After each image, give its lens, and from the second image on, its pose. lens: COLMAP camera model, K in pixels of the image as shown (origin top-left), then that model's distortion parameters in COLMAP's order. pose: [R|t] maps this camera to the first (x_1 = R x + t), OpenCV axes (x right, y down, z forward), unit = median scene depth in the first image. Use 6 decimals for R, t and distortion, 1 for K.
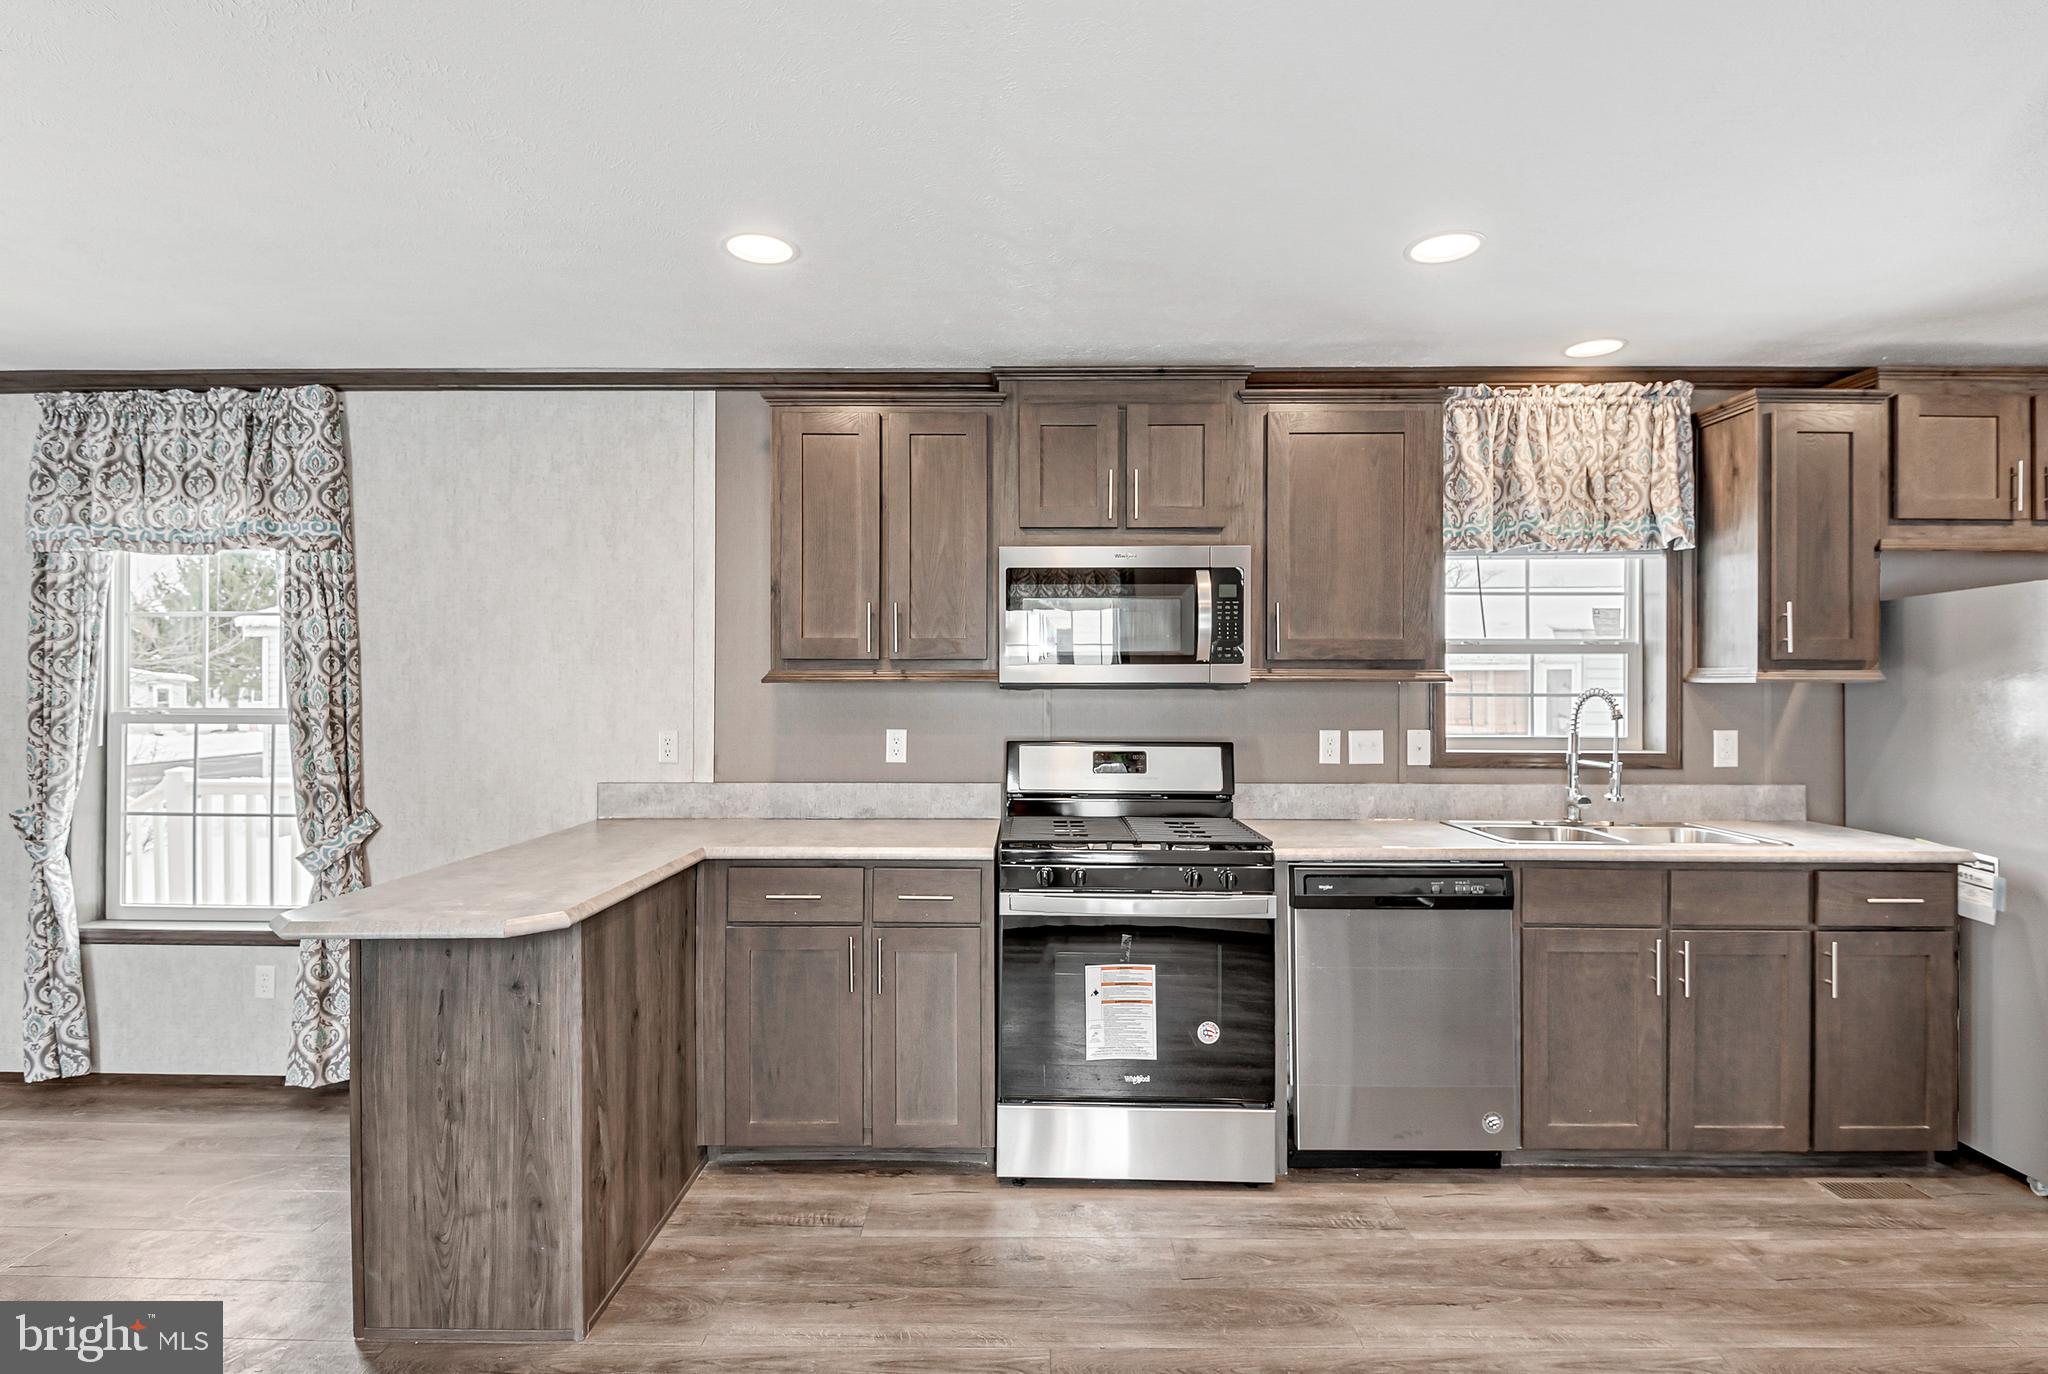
lens RADIAL K [[961.0, 0, 1002.3], [0, 961.0, 691.2], [0, 0, 1]] dist [0.015797, -0.014289]
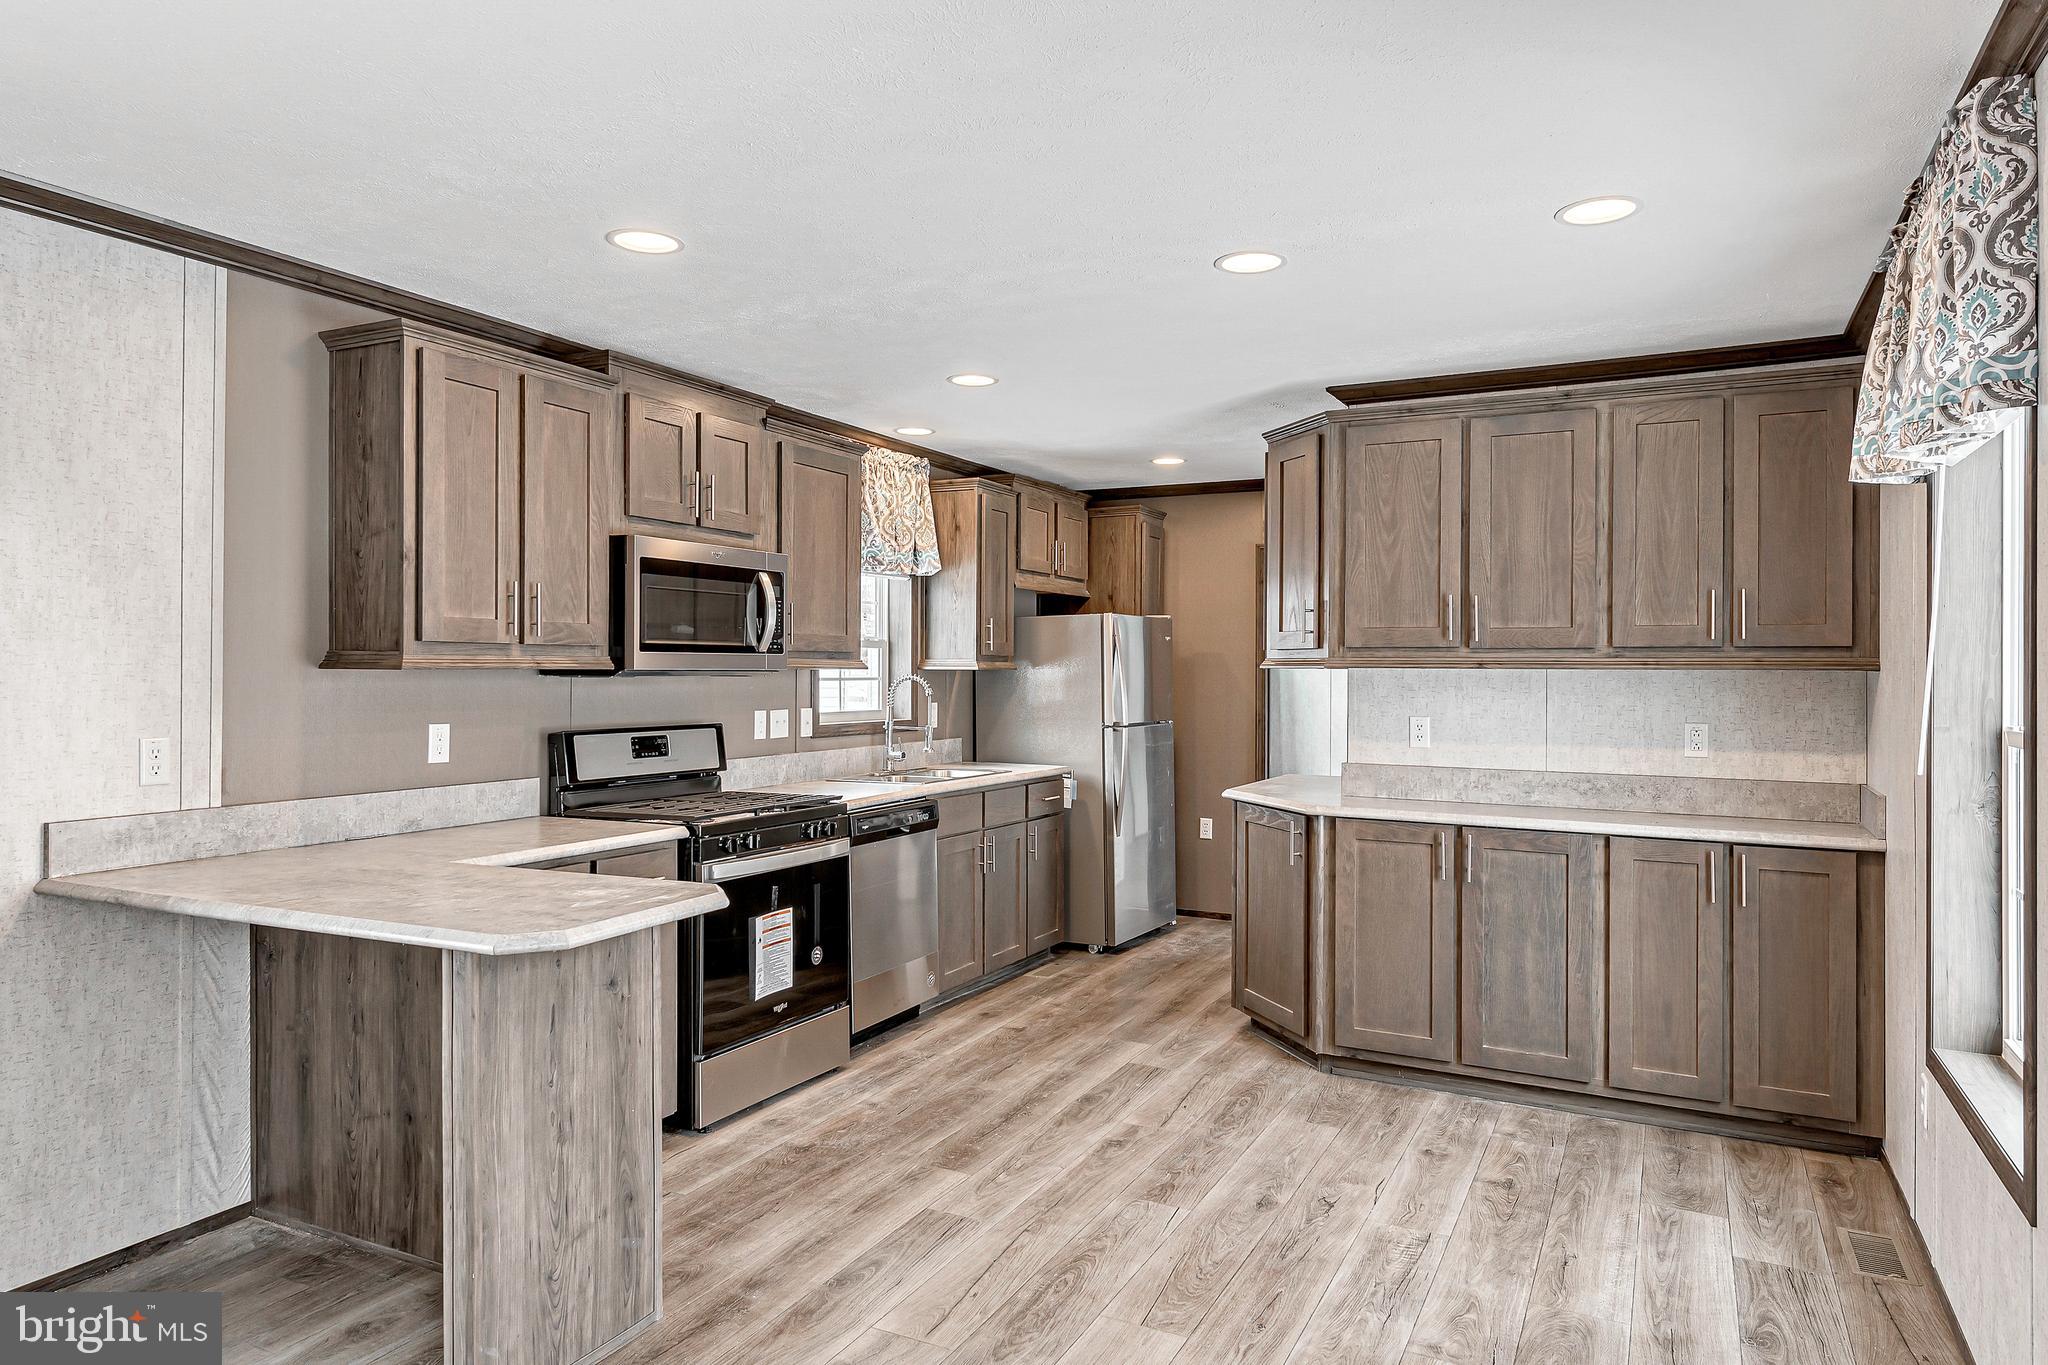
lens RADIAL K [[1291.2, 0, 1015.4], [0, 1291.2, 663.1], [0, 0, 1]] dist [0.035751, -0.024878]
pose [[0.447627, 0.004521, 0.894209, -0.943436], [0.001201, 0.999983, -0.005657, -0.007205], [-0.894219, 0.003606, 0.447614, 0.027776]]
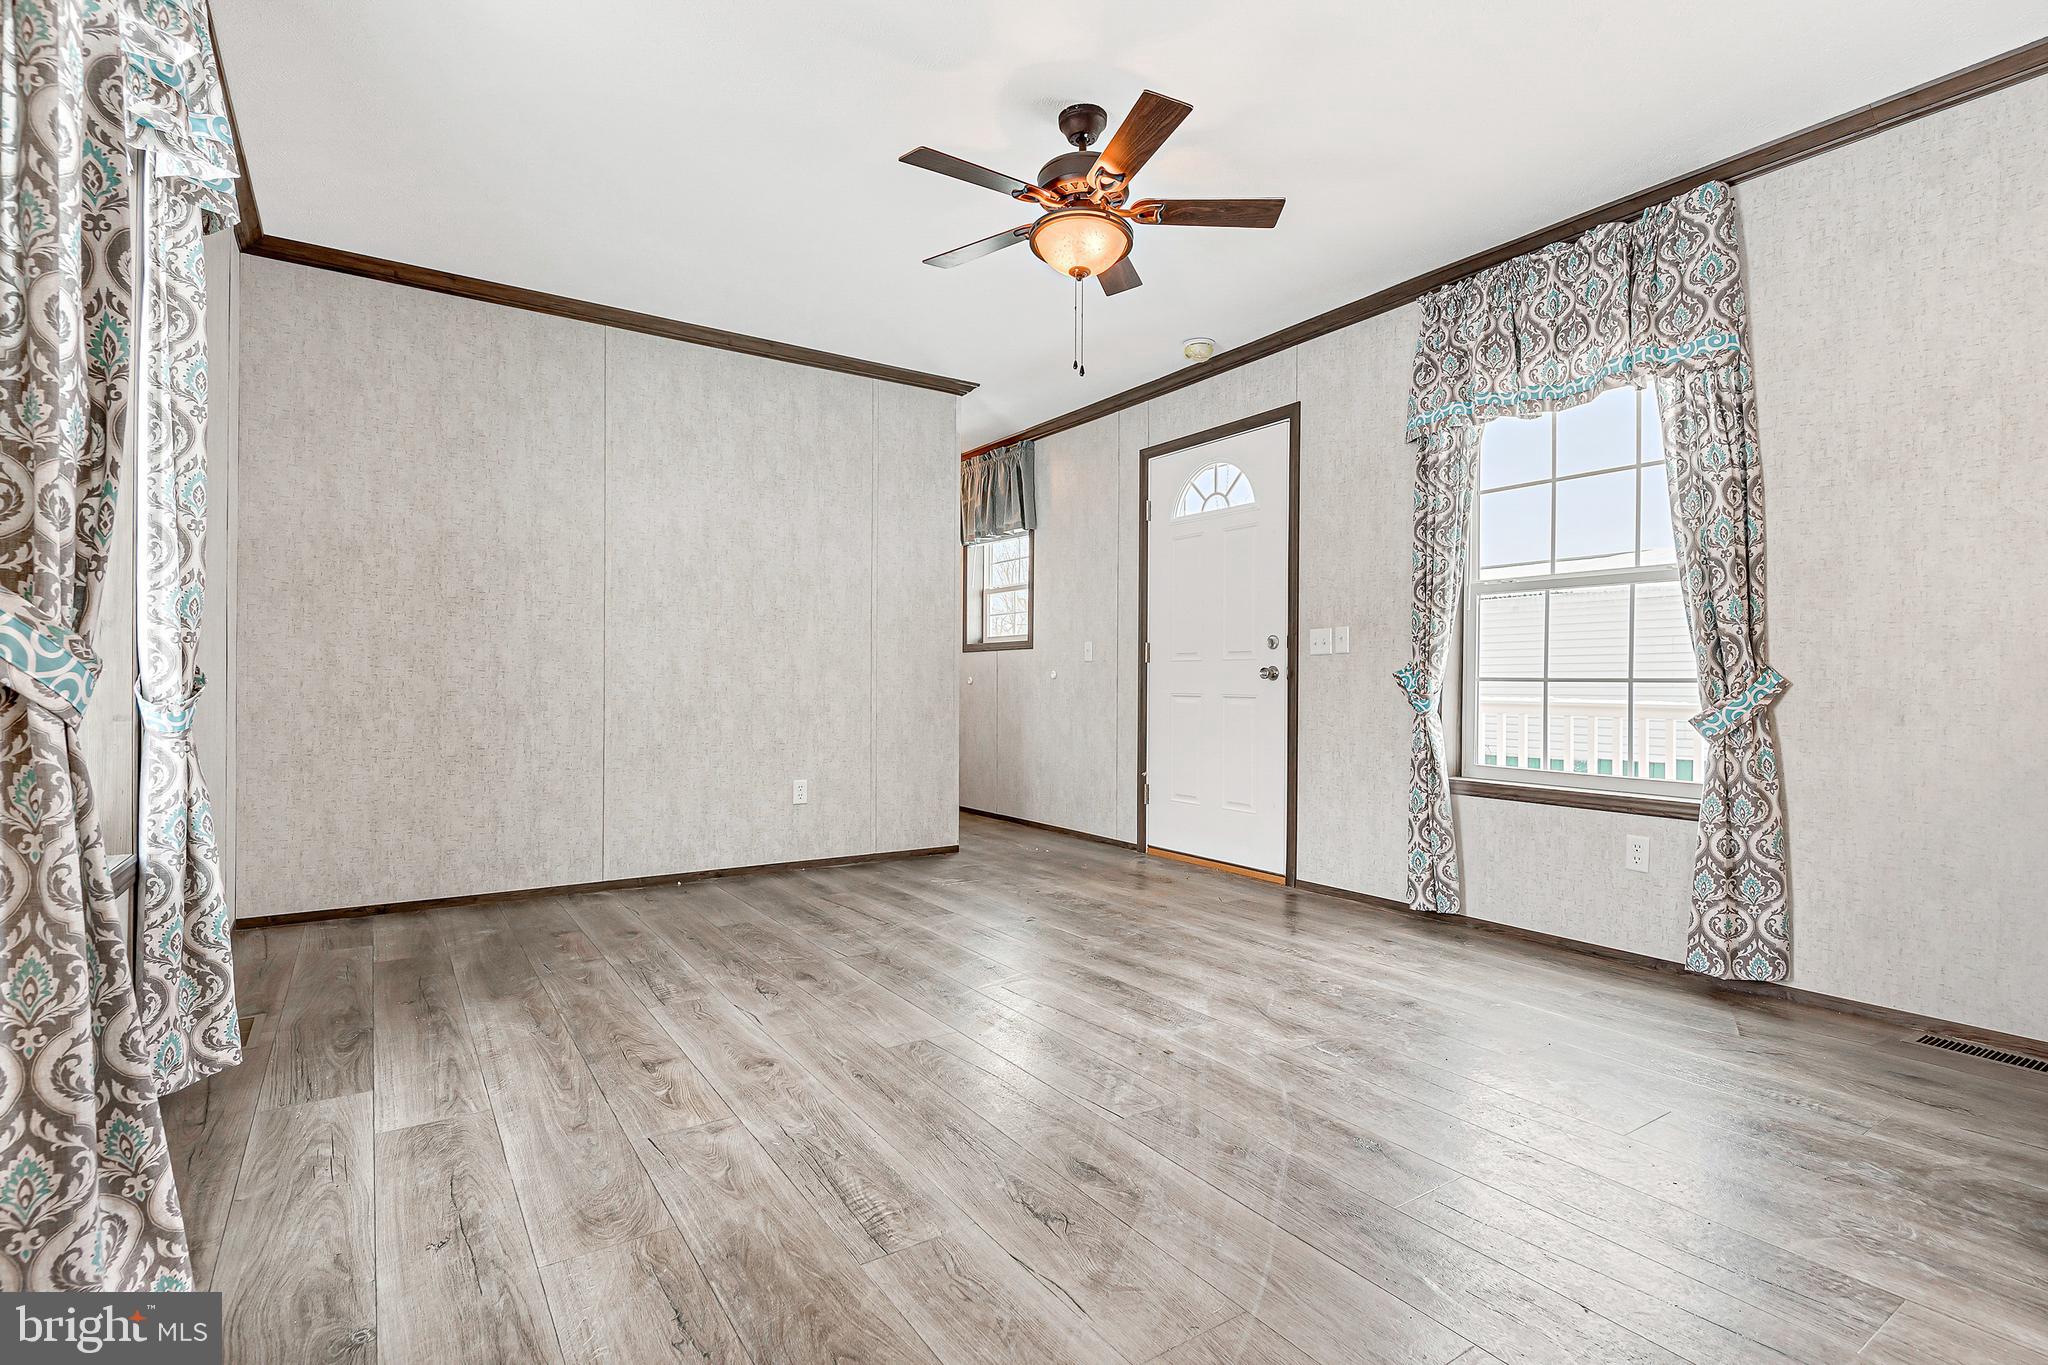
lens RADIAL K [[961.0, 0, 1012.5], [0, 961.0, 678.8], [0, 0, 1]] dist [0.015797, -0.014289]
pose [[0.556882, -0.001928, -0.830590, -0.340727], [-0.007581, 0.999944, -0.007403, 0.149203], [0.830557, 0.010419, 0.556836, -0.014664]]
